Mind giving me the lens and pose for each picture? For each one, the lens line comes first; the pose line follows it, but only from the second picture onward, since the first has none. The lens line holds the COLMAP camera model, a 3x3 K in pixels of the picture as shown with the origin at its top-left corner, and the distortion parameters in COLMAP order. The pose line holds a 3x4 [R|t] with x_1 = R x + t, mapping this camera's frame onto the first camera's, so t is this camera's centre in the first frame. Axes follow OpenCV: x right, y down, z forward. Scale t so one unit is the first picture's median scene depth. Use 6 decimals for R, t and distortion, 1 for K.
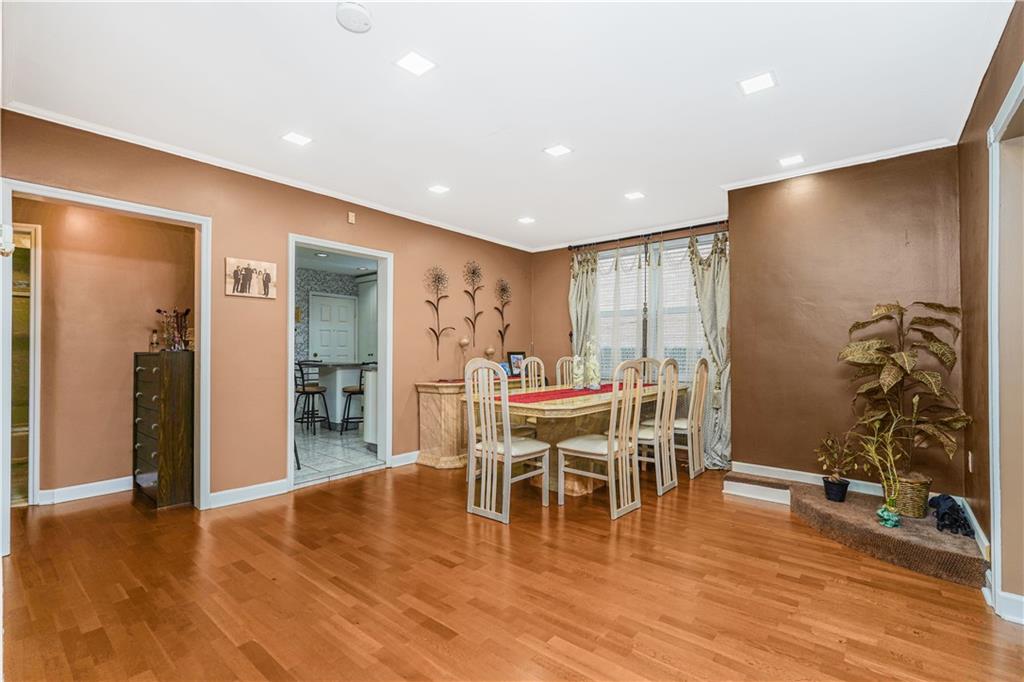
lens RADIAL K [[464.6, 0, 507.1], [0, 464.6, 344.4], [0, 0, 1]] dist [-0.018229, 0.009922]
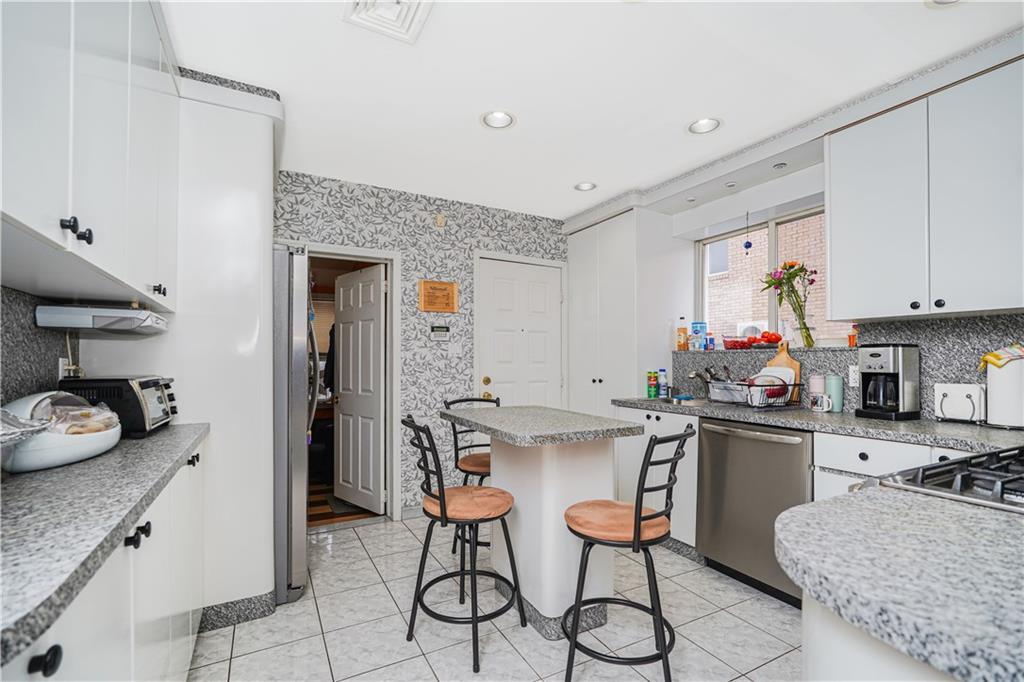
lens RADIAL K [[464.6, 0, 507.1], [0, 464.6, 344.4], [0, 0, 1]] dist [-0.018229, 0.009922]
pose [[0.931482, -0.009829, -0.363654, -0.222841], [0.005626, 0.999905, -0.012616, -0.008642], [0.363744, 0.009706, 0.931448, 0.568297]]
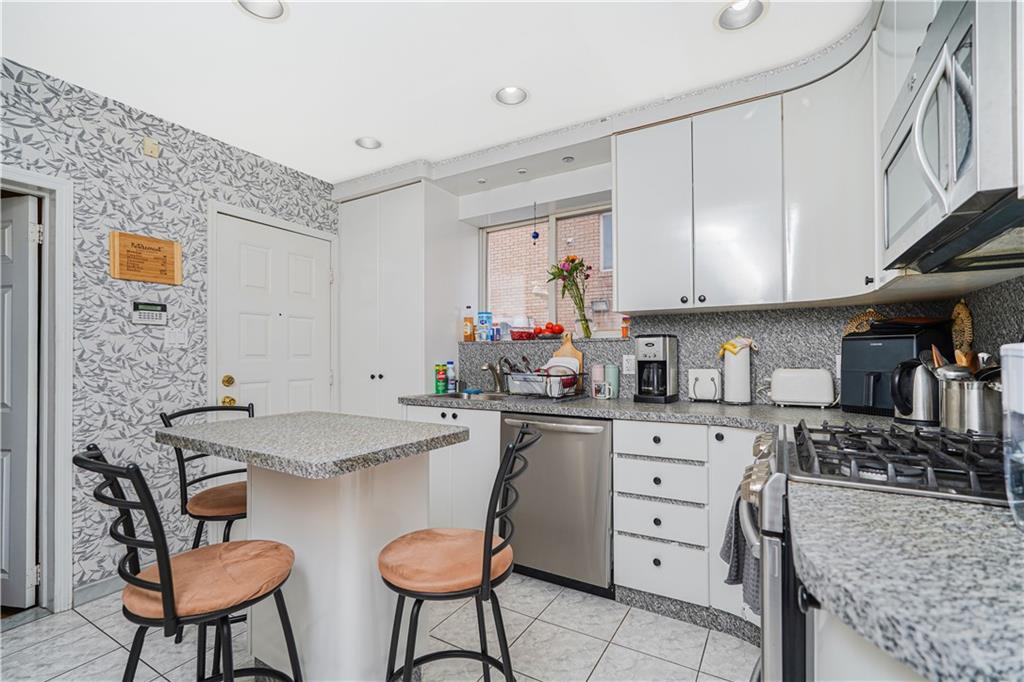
lens RADIAL K [[464.6, 0, 507.1], [0, 464.6, 344.4], [0, 0, 1]] dist [-0.018229, 0.009922]
pose [[0.987554, -0.002691, 0.157255, -0.263703], [0.002802, 0.999996, -0.000490, -0.004133], [-0.157254, 0.000925, 0.987558, 0.629077]]
